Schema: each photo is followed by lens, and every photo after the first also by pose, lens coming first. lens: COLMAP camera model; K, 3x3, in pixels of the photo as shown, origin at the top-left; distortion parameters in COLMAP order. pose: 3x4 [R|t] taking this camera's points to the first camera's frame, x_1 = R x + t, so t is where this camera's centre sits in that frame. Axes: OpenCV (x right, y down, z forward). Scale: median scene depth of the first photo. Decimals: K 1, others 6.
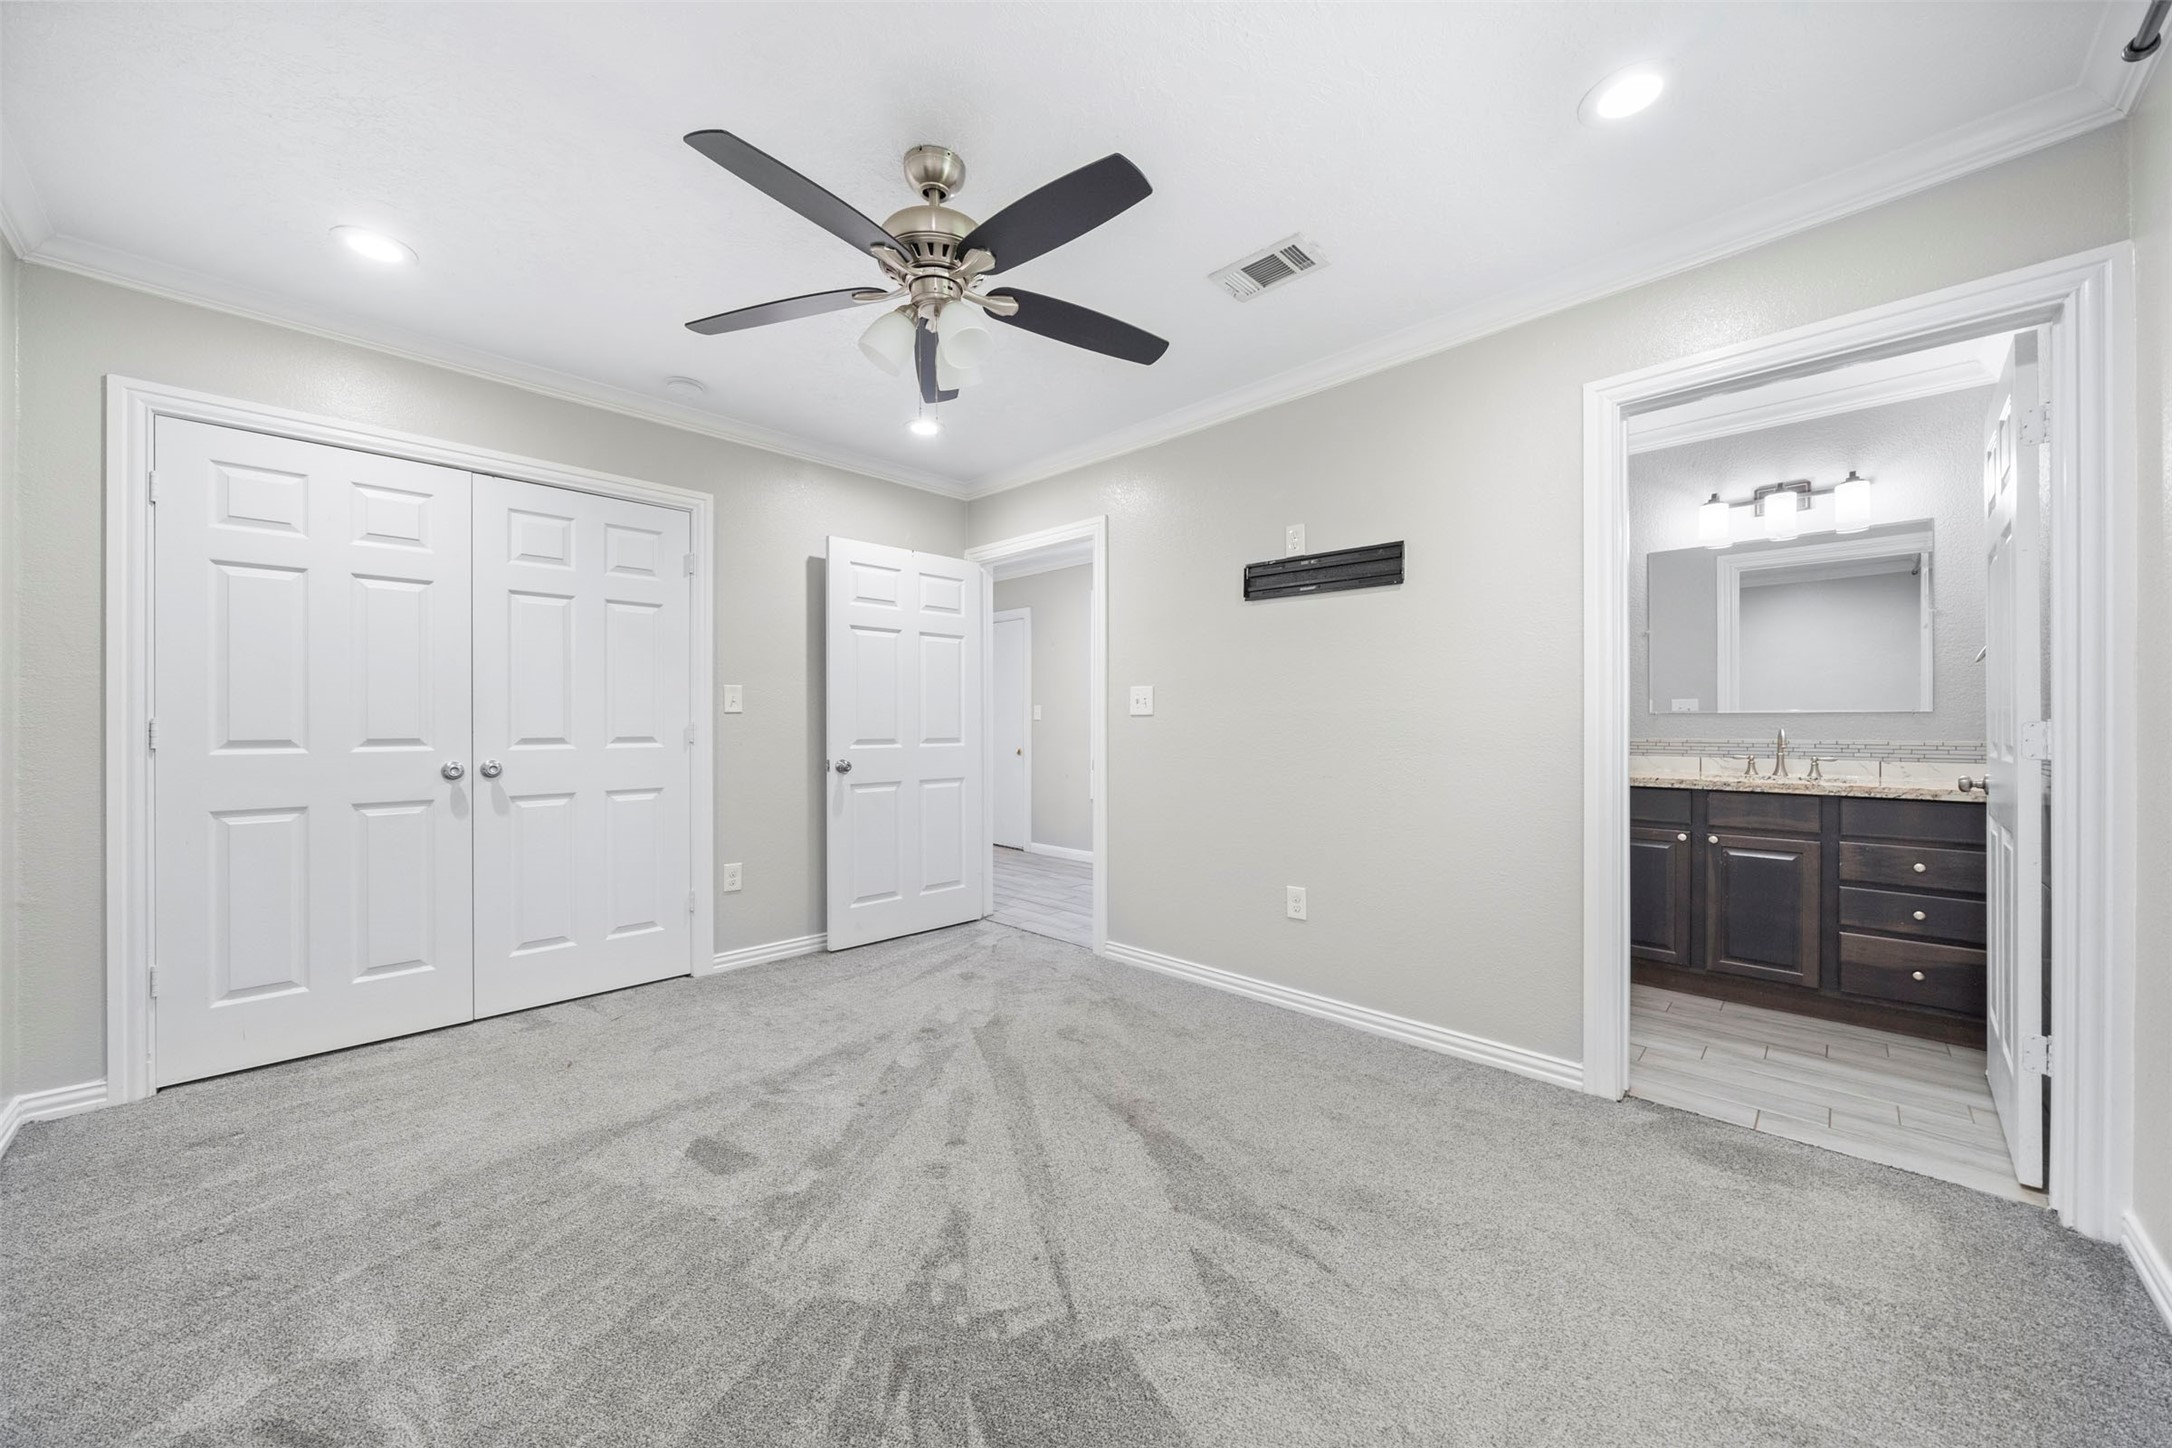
lens RADIAL K [[788.5, 0, 1081.5], [0, 788.5, 716.8], [0, 0, 1]] dist [-0.004743, 0.000291]
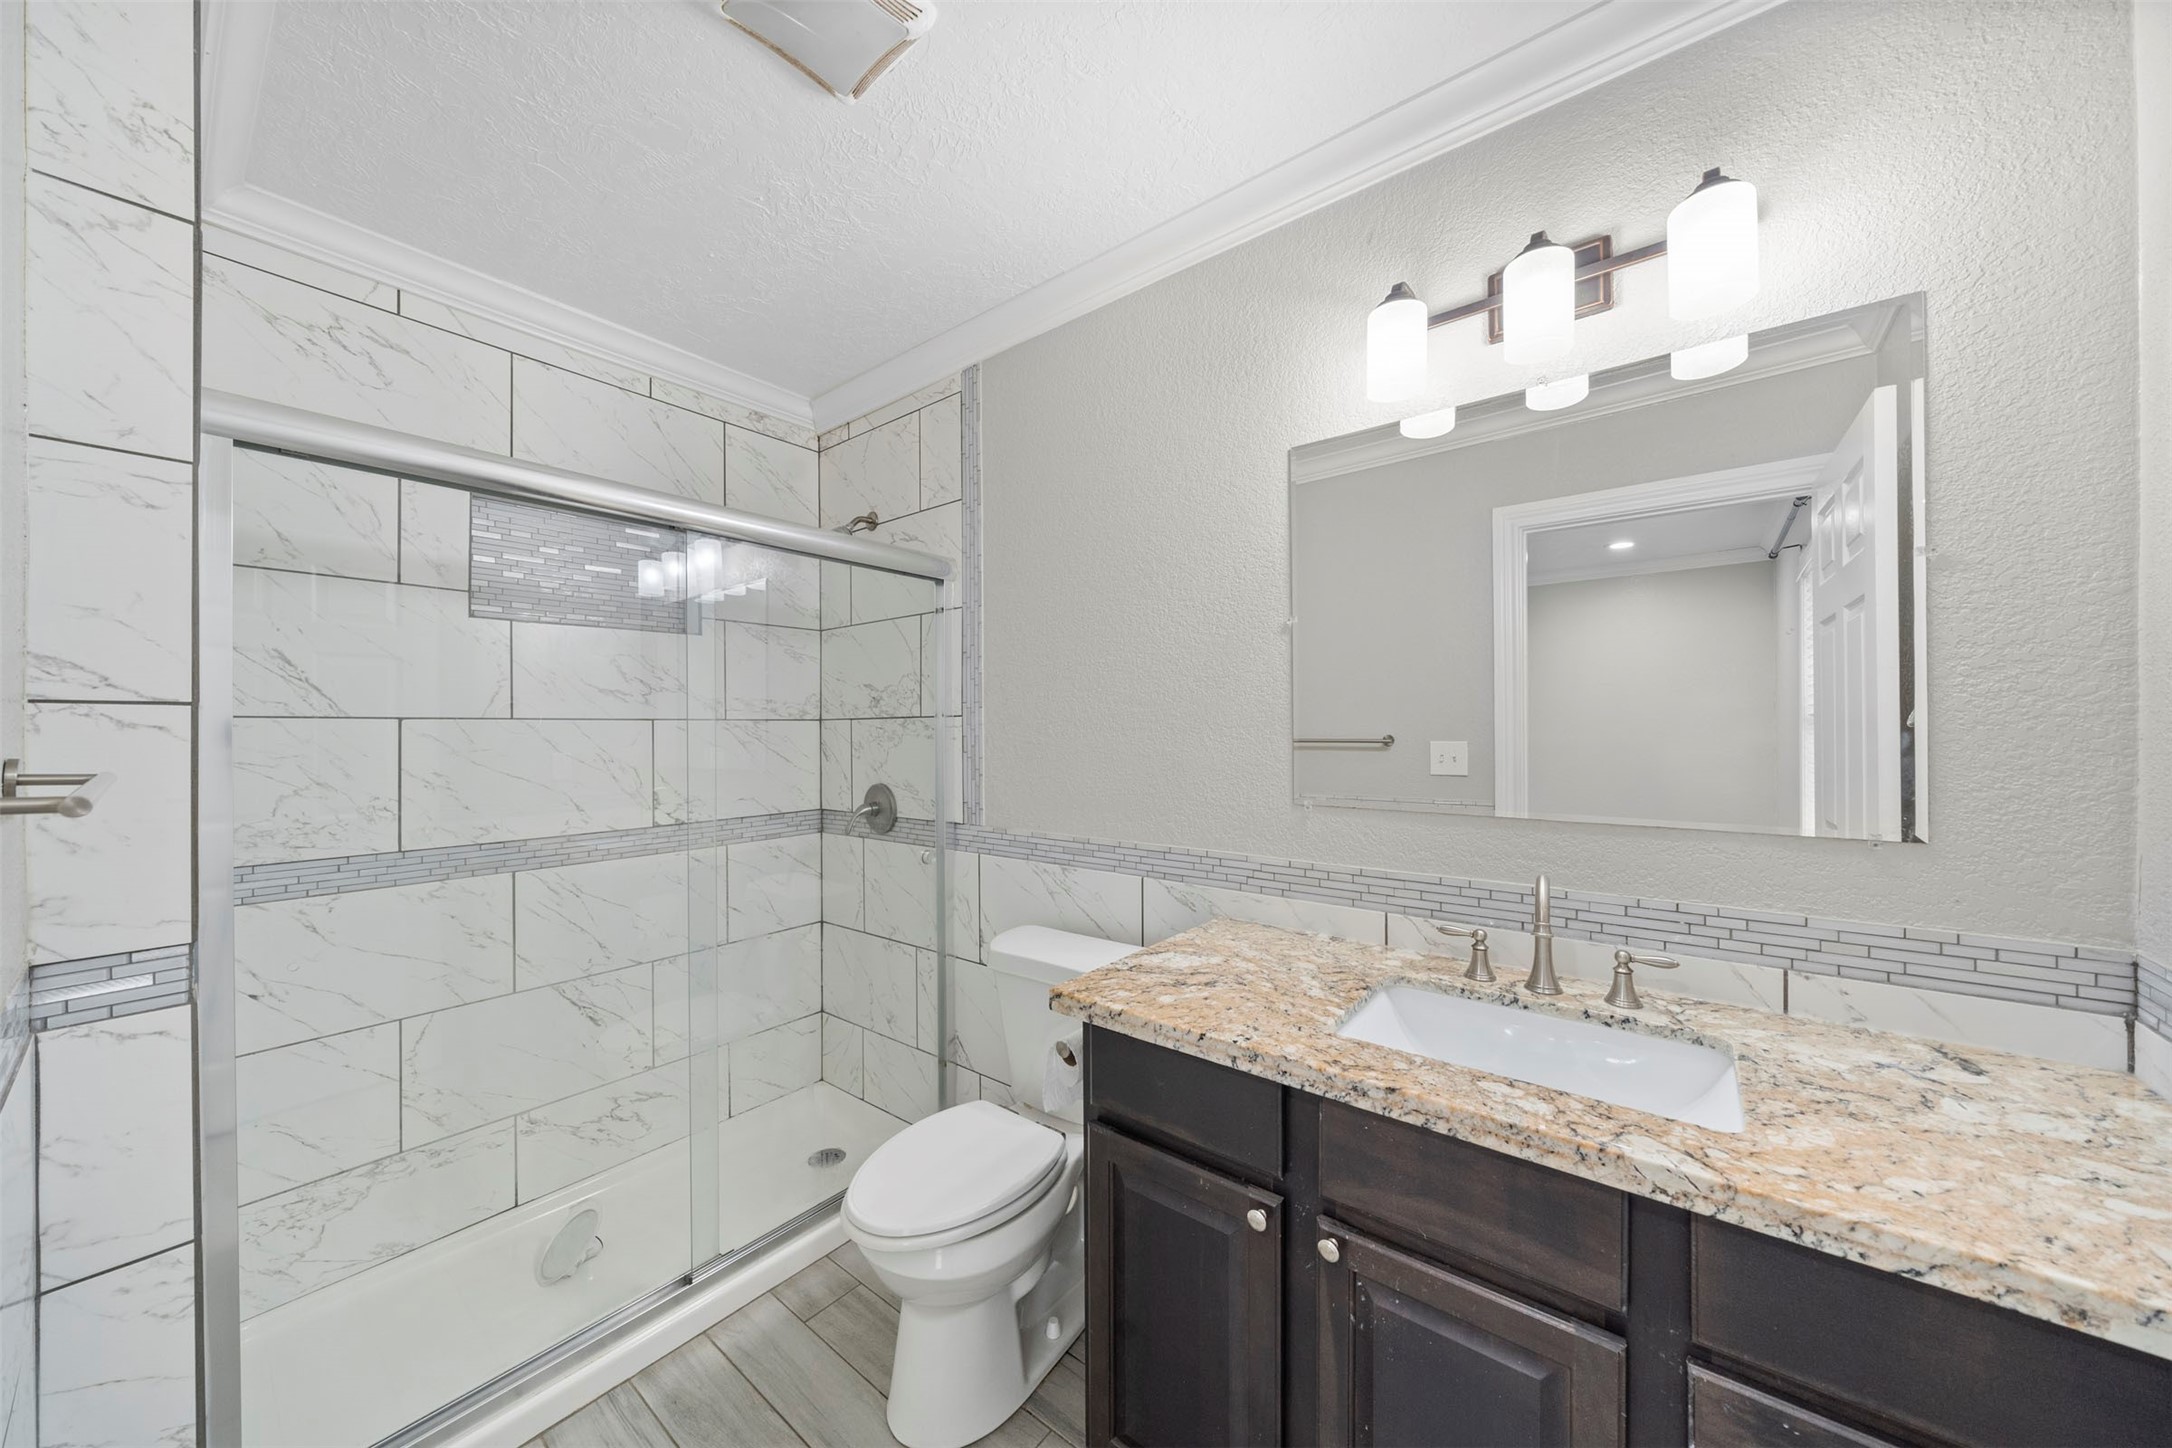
lens RADIAL K [[747.2, 0, 1091.8], [0, 747.2, 720.9], [0, 0, 1]] dist [-0.000129, -0.000071]
pose [[0.994847, -0.007224, 0.101126, 0.660995], [0.007315, 0.999973, -0.000522, -0.062195], [-0.101119, 0.001259, 0.994874, 0.686121]]
